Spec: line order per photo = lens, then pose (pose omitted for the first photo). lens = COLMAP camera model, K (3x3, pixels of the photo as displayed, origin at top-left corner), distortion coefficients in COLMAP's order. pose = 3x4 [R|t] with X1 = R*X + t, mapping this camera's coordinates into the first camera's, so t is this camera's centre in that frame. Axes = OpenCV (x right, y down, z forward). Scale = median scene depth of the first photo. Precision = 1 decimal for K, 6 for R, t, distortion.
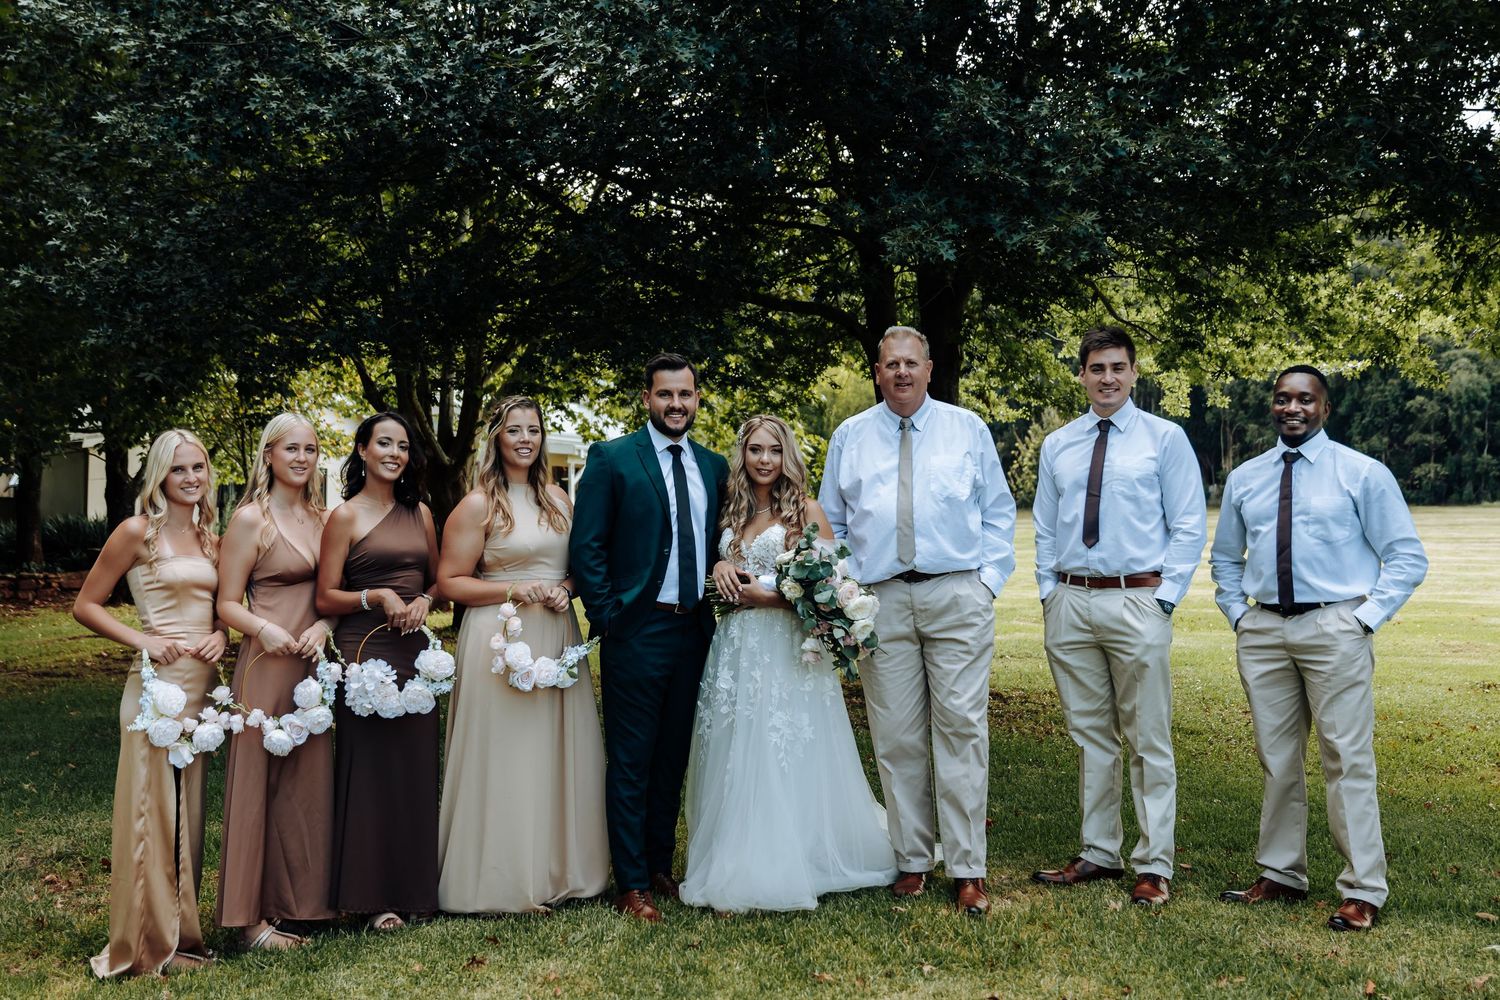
lens RADIAL K [[1478.4, 0, 770.5], [0, 1478.4, 530.3], [0, 0, 1]] dist [0.008211, -0.027323]
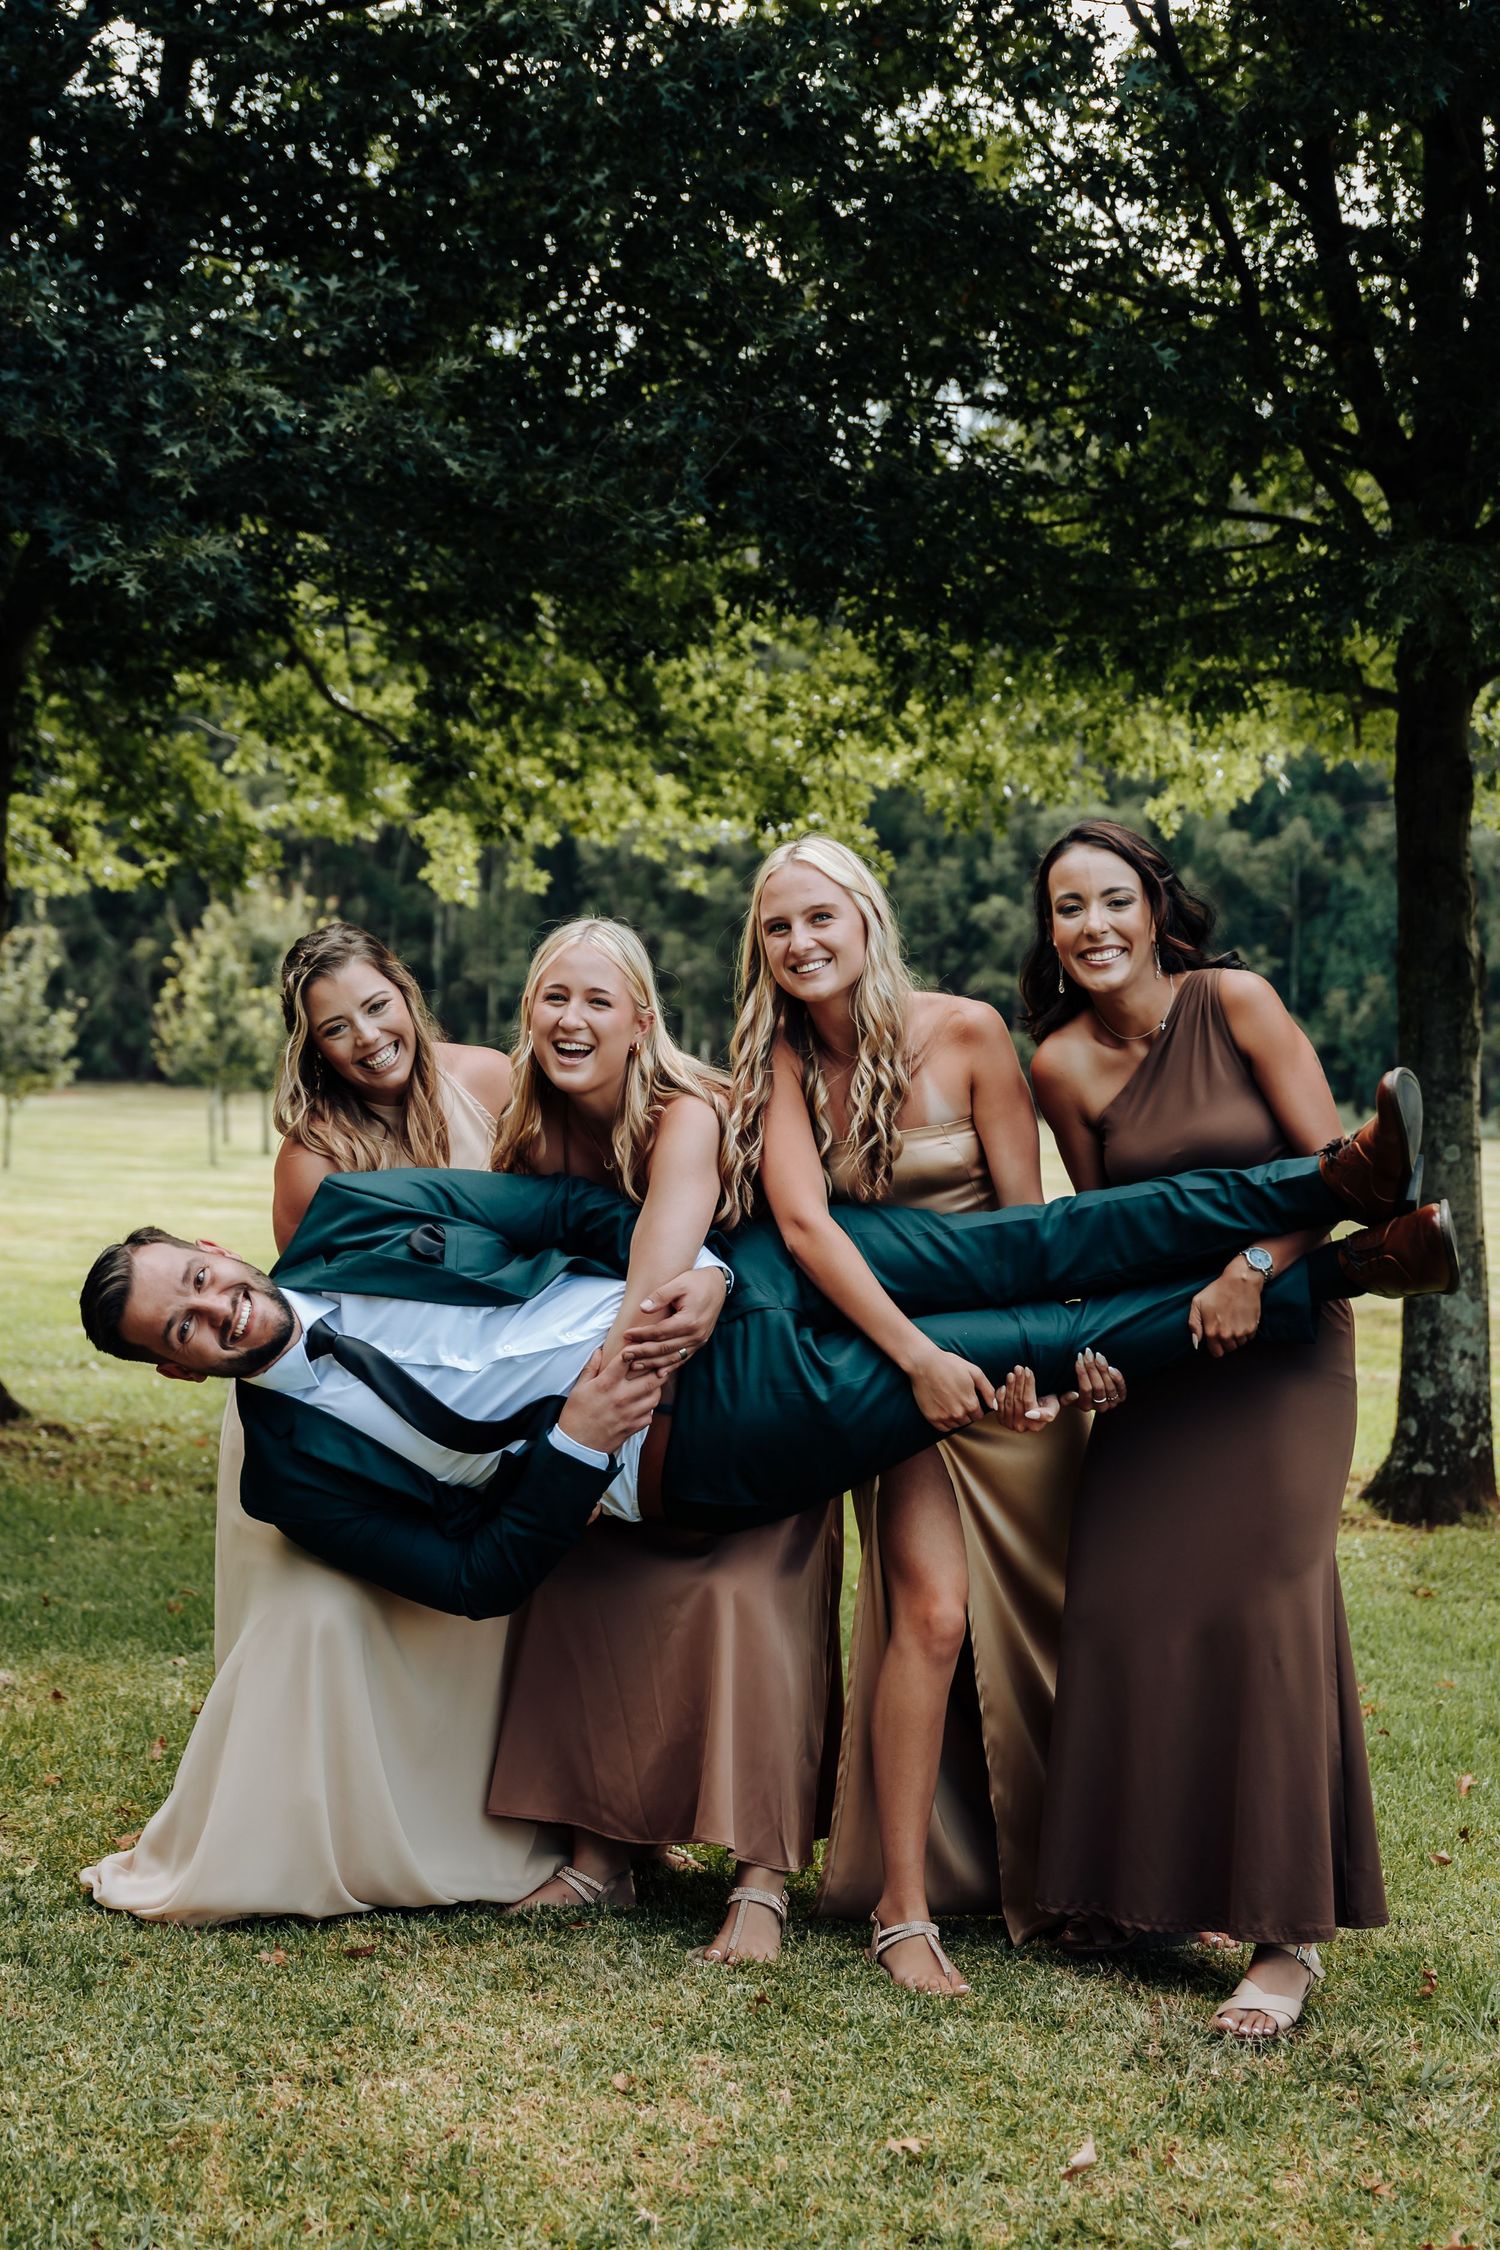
lens RADIAL K [[3221.6, 0, 670.4], [0, 3221.6, 1127.7], [0, 0, 1]] dist [0.031409, -0.024489]
pose [[0.948457, 0.041016, 0.314241, 0.001402], [-0.040644, 0.999144, -0.007737, 0.010733], [-0.314289, -0.005433, 0.949312, -0.150887]]
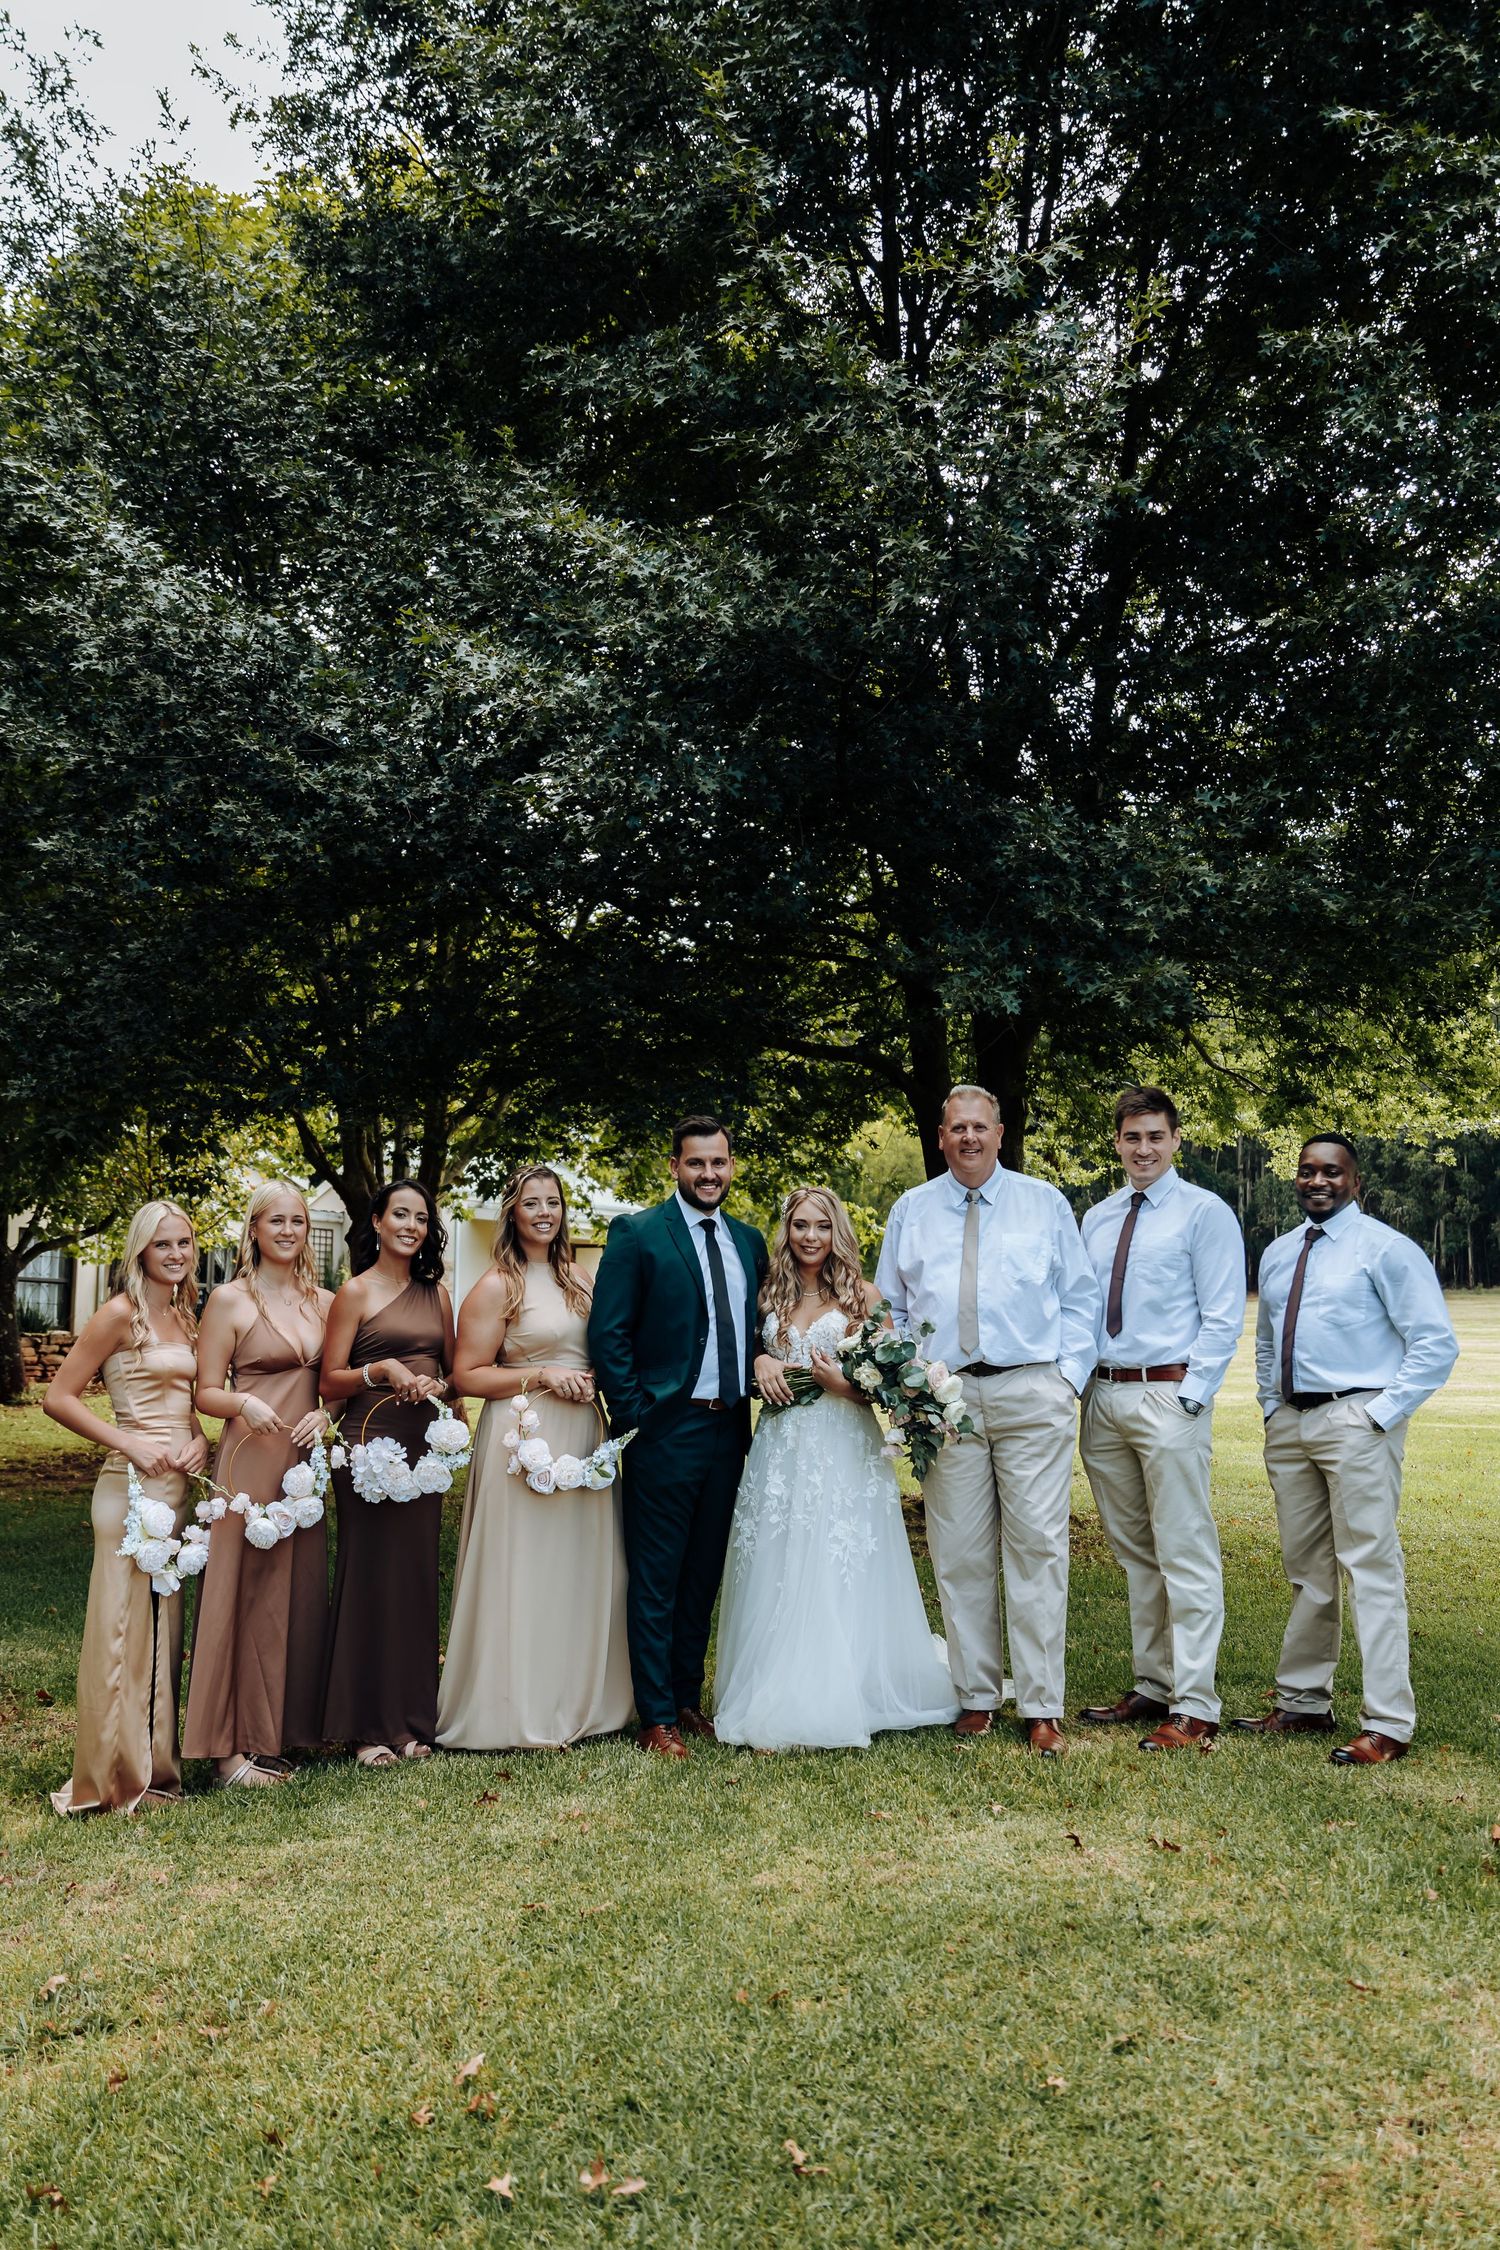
lens RADIAL K [[1834.3, 0, 722.3], [0, 1834.3, 1205.0], [0, 0, 1]] dist [-0.015857, 0.008655]
pose [[0.999409, 0.003746, -0.034166, -0.010231], [-0.005855, 0.998069, -0.061831, 0.000961], [0.033869, 0.061994, 0.997502, -0.056412]]
